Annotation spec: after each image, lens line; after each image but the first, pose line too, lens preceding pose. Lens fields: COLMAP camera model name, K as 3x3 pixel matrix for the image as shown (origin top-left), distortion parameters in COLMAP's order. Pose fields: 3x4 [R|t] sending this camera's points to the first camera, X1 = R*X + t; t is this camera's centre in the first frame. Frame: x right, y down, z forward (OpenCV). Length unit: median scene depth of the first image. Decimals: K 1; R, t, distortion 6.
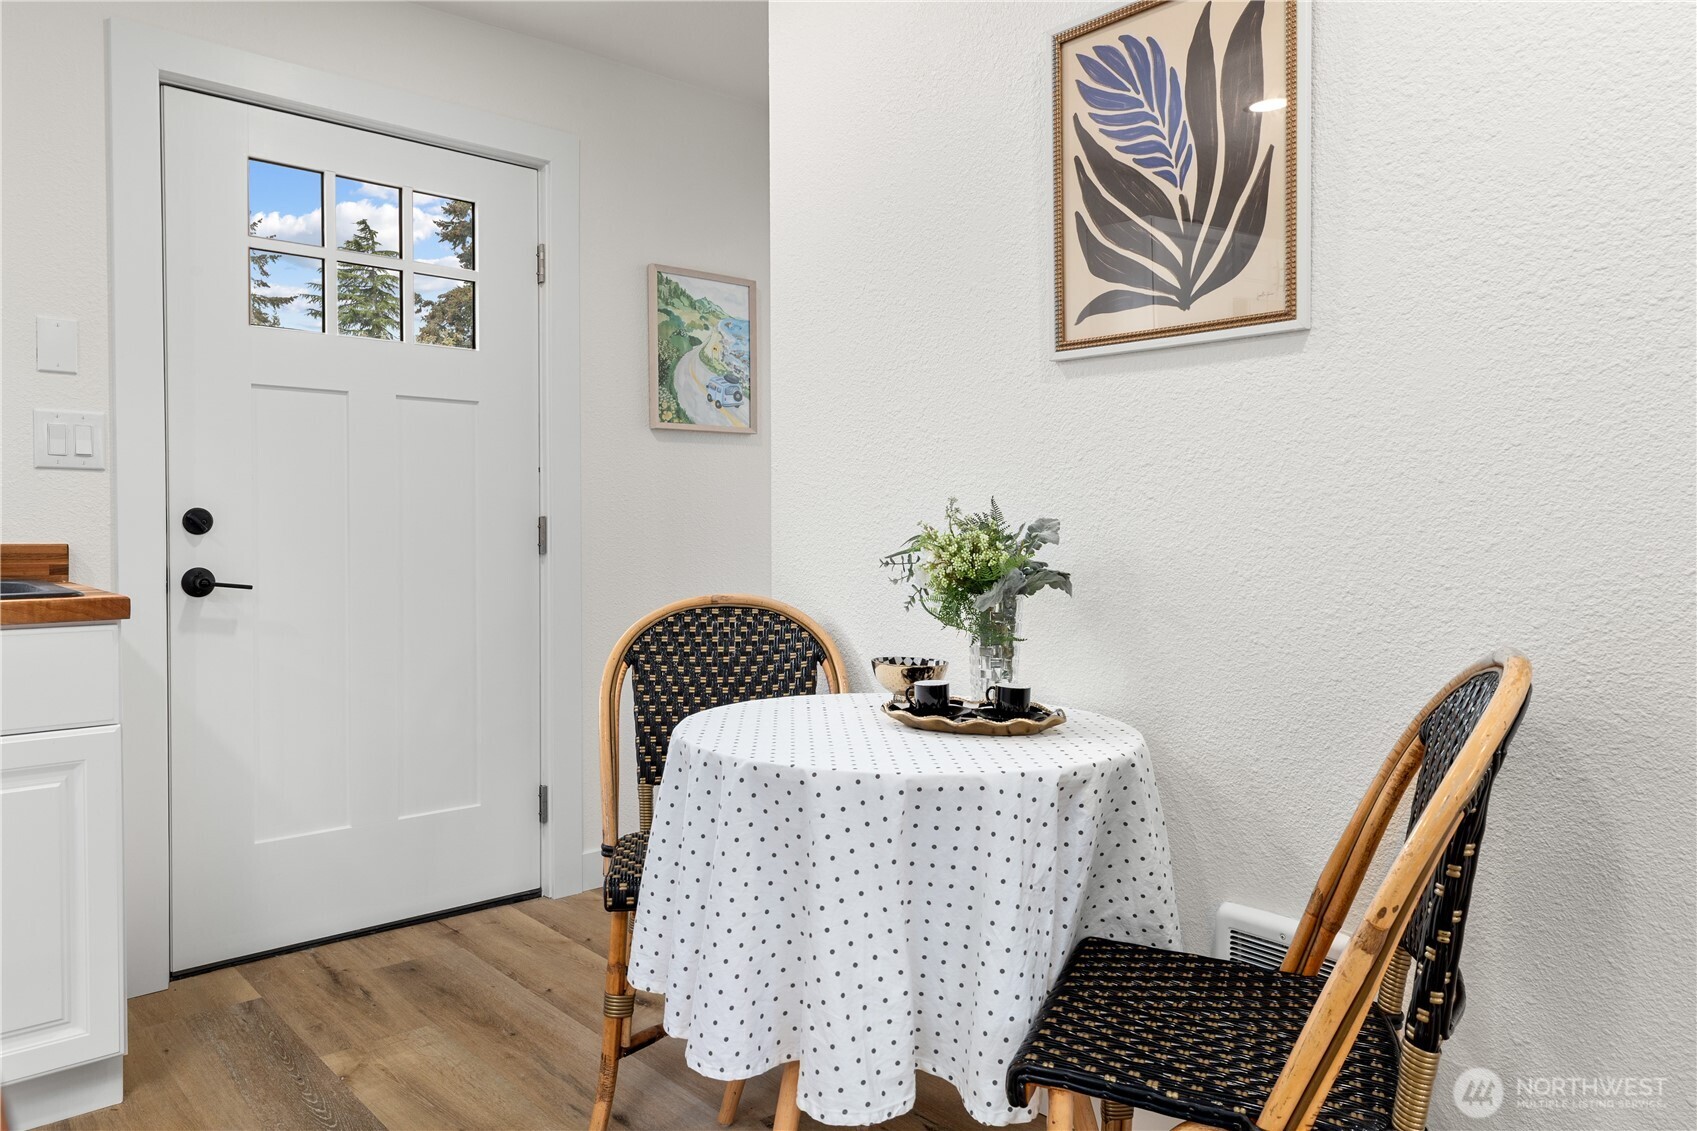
lens RADIAL K [[1166.0, 0, 849.3], [0, 1166.0, 564.8], [0, 0, 1]] dist [0.009646, 0.003091]
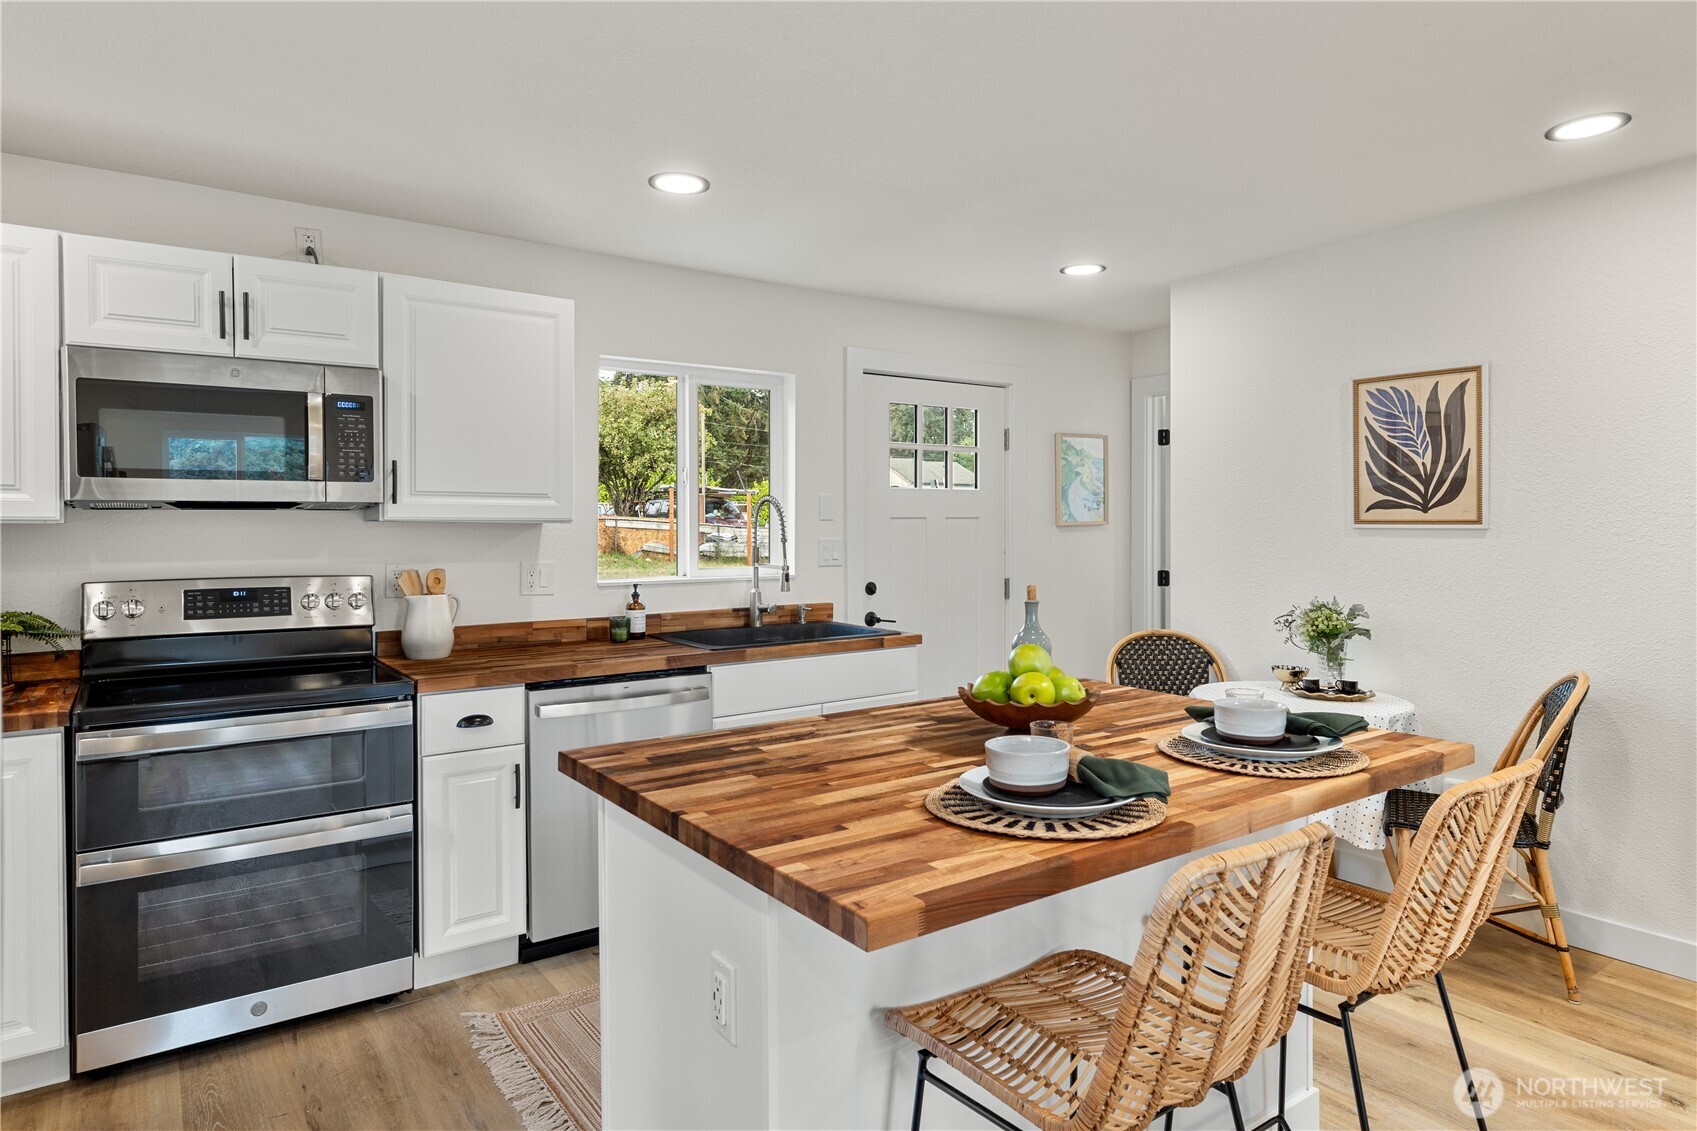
lens RADIAL K [[1008.8, 0, 847.5], [0, 1008.8, 549.9], [0, 0, 1]] dist [0.003149, 0.000630]
pose [[0.992899, -0.002658, -0.118930, -0.579841], [0.001930, 0.999979, -0.006233, -0.136673], [0.118944, 0.005959, 0.992883, -1.051143]]
